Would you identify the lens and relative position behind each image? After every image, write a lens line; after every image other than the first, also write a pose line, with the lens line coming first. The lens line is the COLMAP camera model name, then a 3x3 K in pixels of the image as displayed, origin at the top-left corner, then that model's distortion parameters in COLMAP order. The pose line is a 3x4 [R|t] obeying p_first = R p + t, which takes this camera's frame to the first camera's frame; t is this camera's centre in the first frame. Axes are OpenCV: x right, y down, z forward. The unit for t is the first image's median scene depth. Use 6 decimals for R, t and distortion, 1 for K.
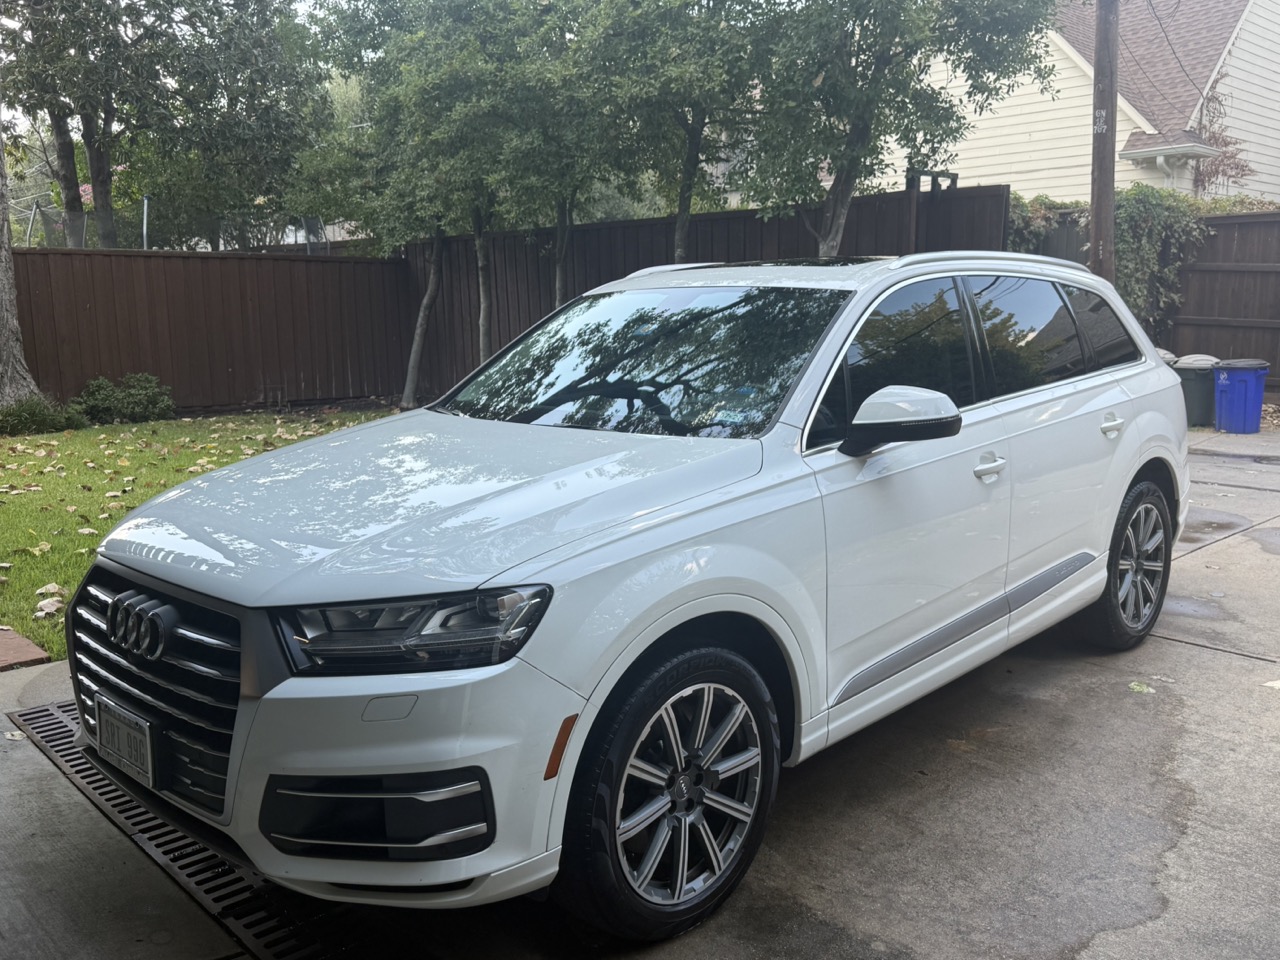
lens RADIAL K [[1130.2, 0, 640.0], [0, 1130.2, 480.0], [0, 0, 1]] dist [0.160852, -0.295775]
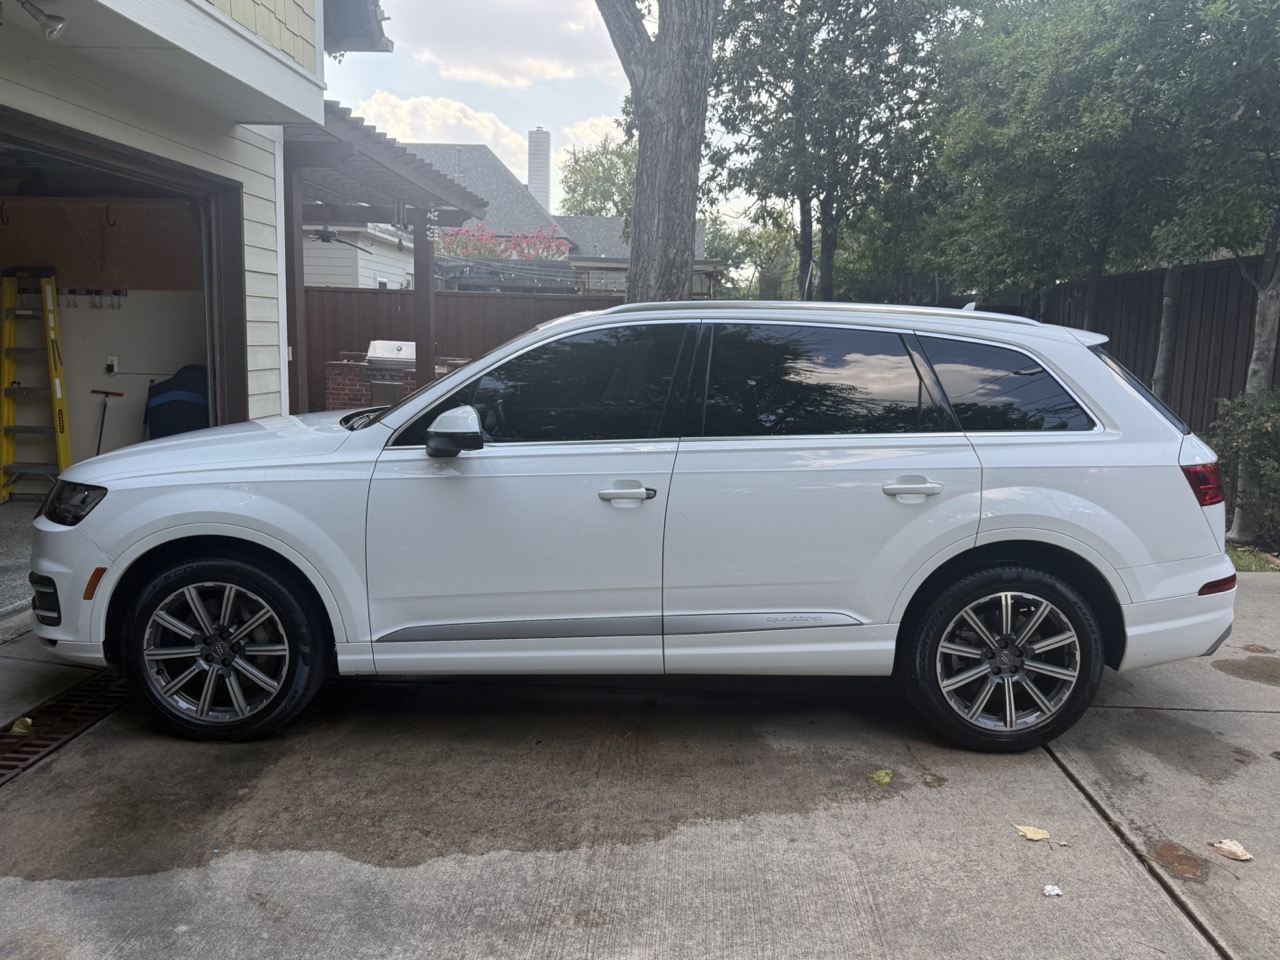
lens RADIAL K [[961.3, 0, 623.0], [0, 961.3, 481.1], [0, 0, 1]] dist [0.036850, -0.046925]
pose [[0.684152, 0.139988, -0.715779, 1.061817], [-0.150185, 0.987415, 0.049563, -0.076037], [0.713709, 0.073590, 0.696566, 0.394346]]
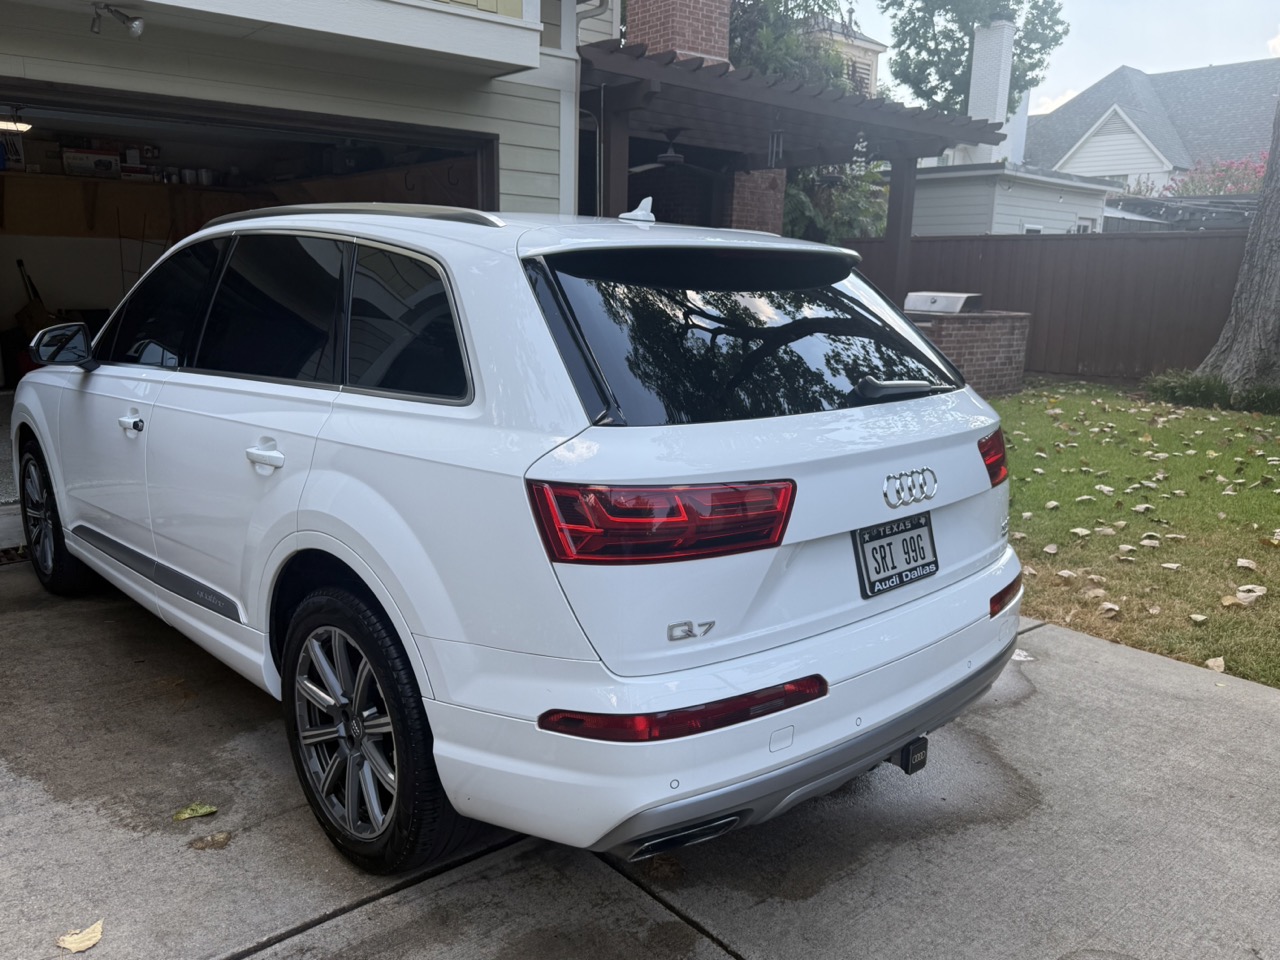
lens RADIAL K [[961.3, 0, 623.0], [0, 961.3, 481.1], [0, 0, 1]] dist [0.036850, -0.046925]
pose [[-0.063328, 0.221122, -0.973188, 1.258358], [-0.180467, 0.956532, 0.229081, -0.266636], [0.981540, 0.190136, -0.020670, 1.618633]]
